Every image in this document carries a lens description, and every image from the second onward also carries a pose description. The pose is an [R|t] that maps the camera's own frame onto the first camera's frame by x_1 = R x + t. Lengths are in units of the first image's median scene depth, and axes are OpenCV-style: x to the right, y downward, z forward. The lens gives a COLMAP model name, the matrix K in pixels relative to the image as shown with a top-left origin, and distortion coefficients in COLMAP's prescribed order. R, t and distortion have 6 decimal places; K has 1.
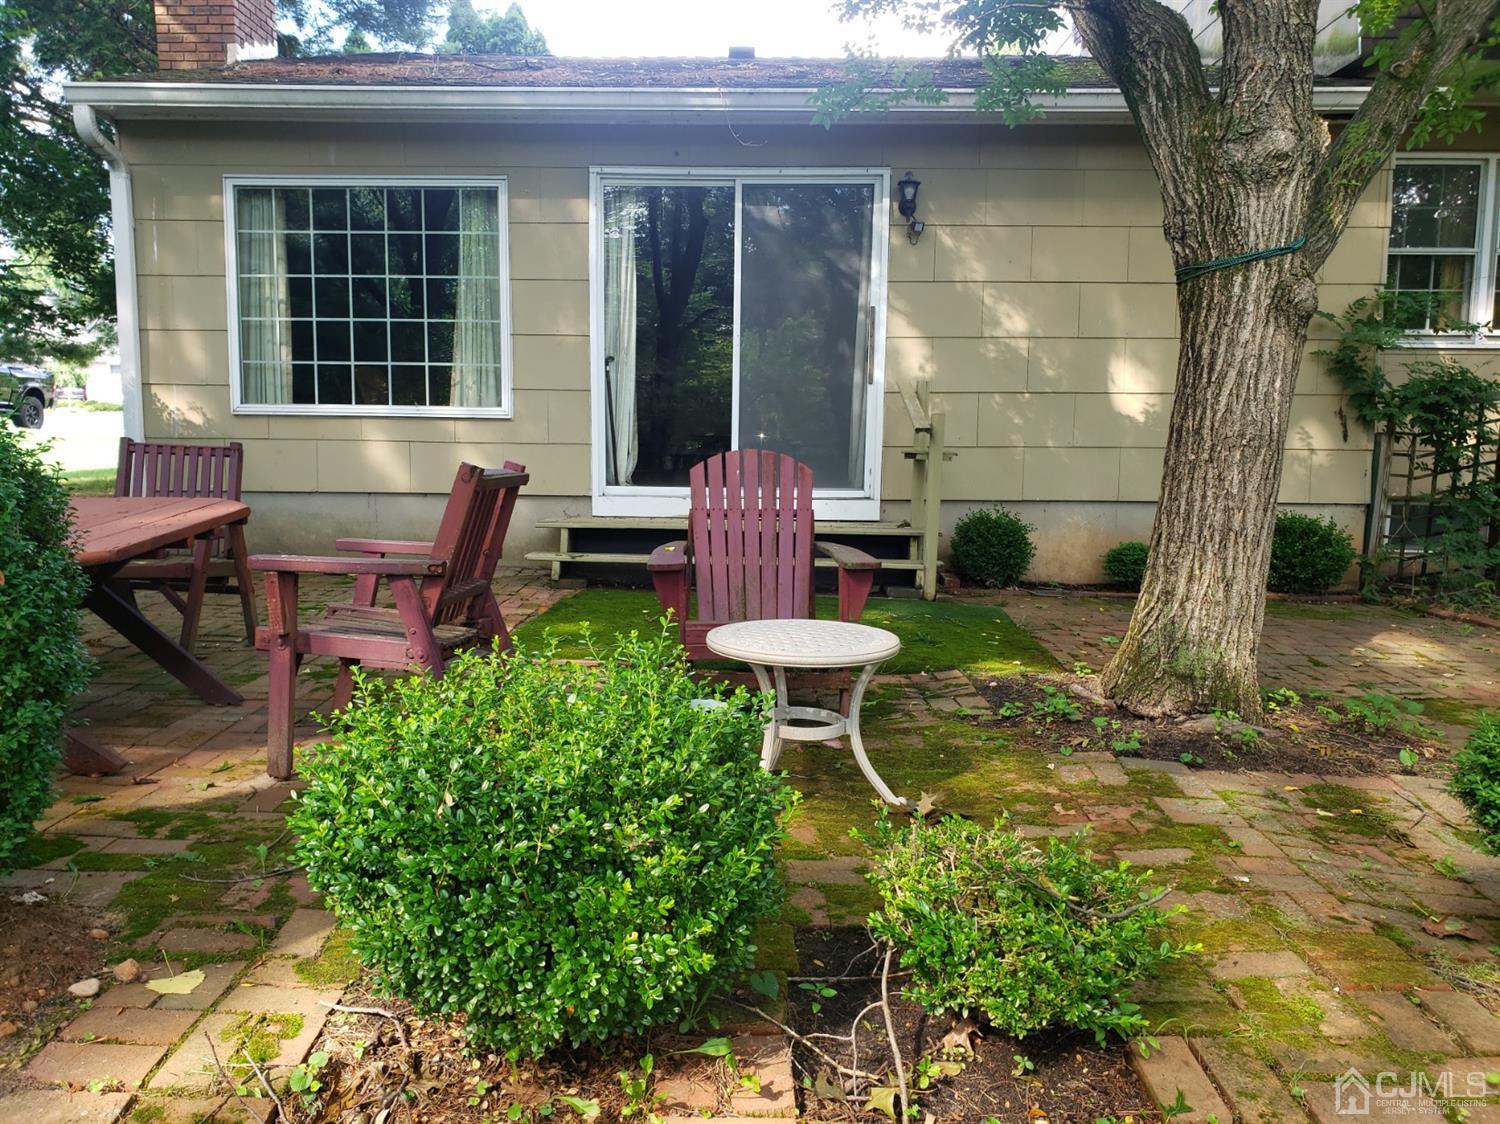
lens RADIAL K [[1166.6, 0, 751.8], [0, 1166.6, 554.7], [0, 0, 1]] dist [0.012564, 0.010325]
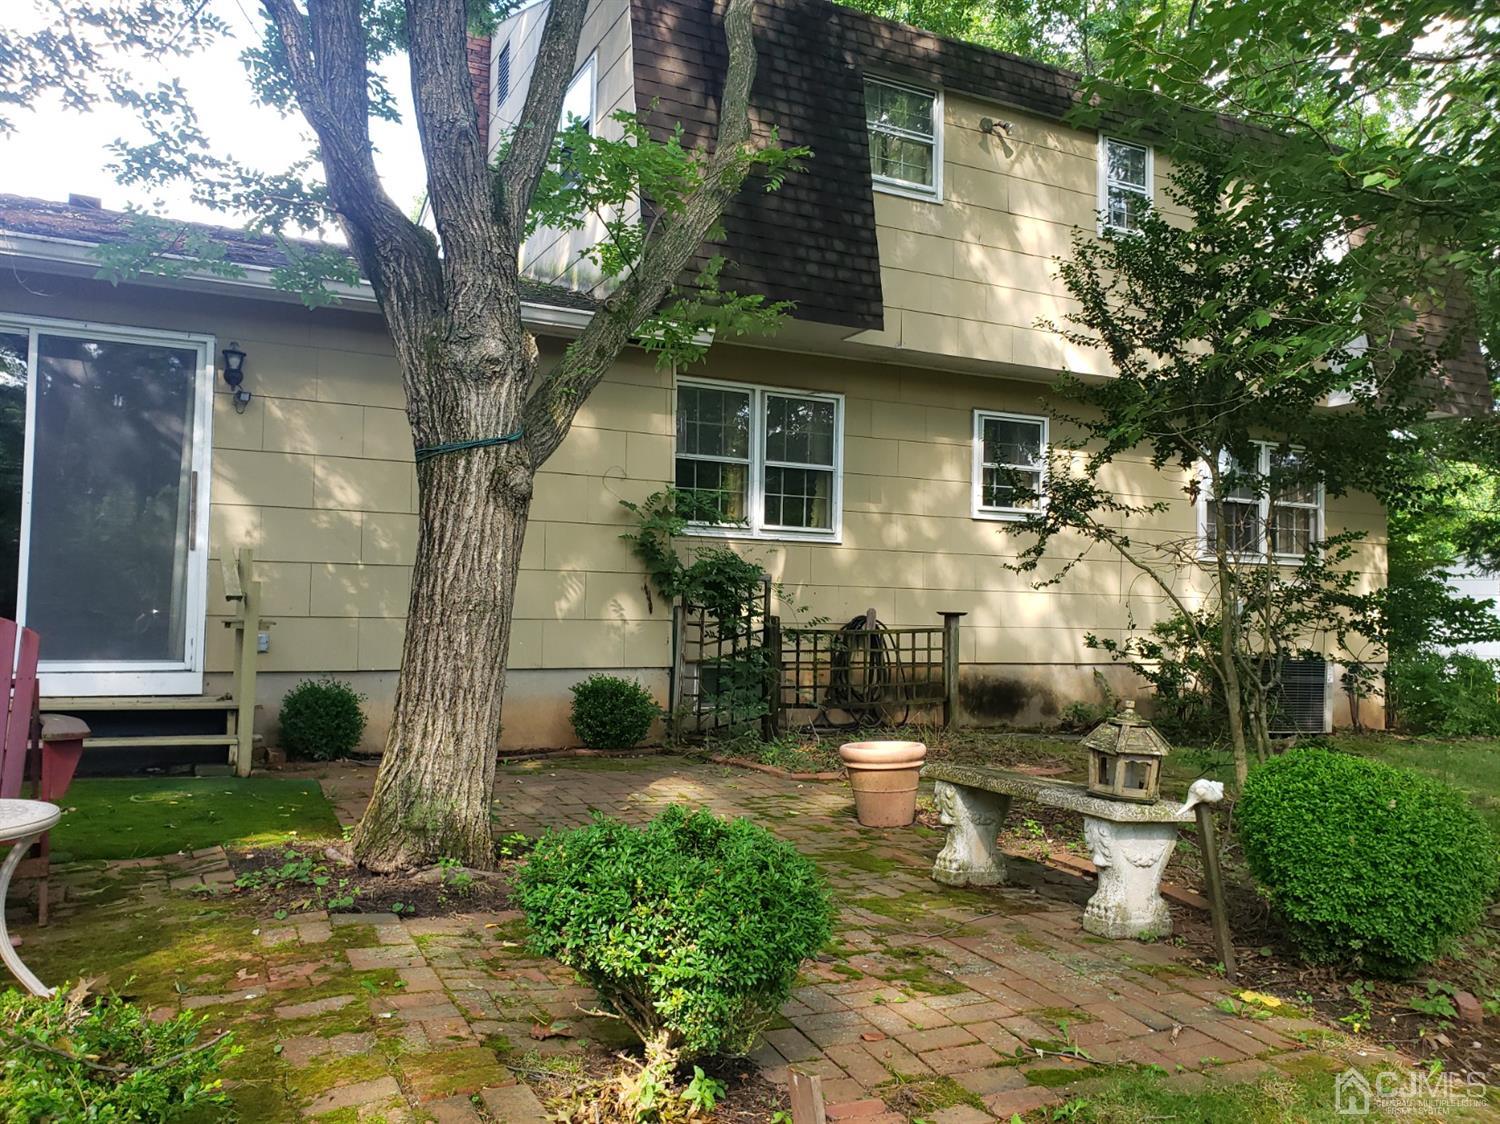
lens RADIAL K [[1147.8, 0, 754.5], [0, 1147.8, 563.5], [0, 0, 1]] dist [0.046964, -0.098189]
pose [[0.883059, 0.025004, 0.468596, 0.145293], [0.042014, 0.990356, -0.132020, 0.017029], [-0.467378, 0.136269, 0.873492, -0.077936]]
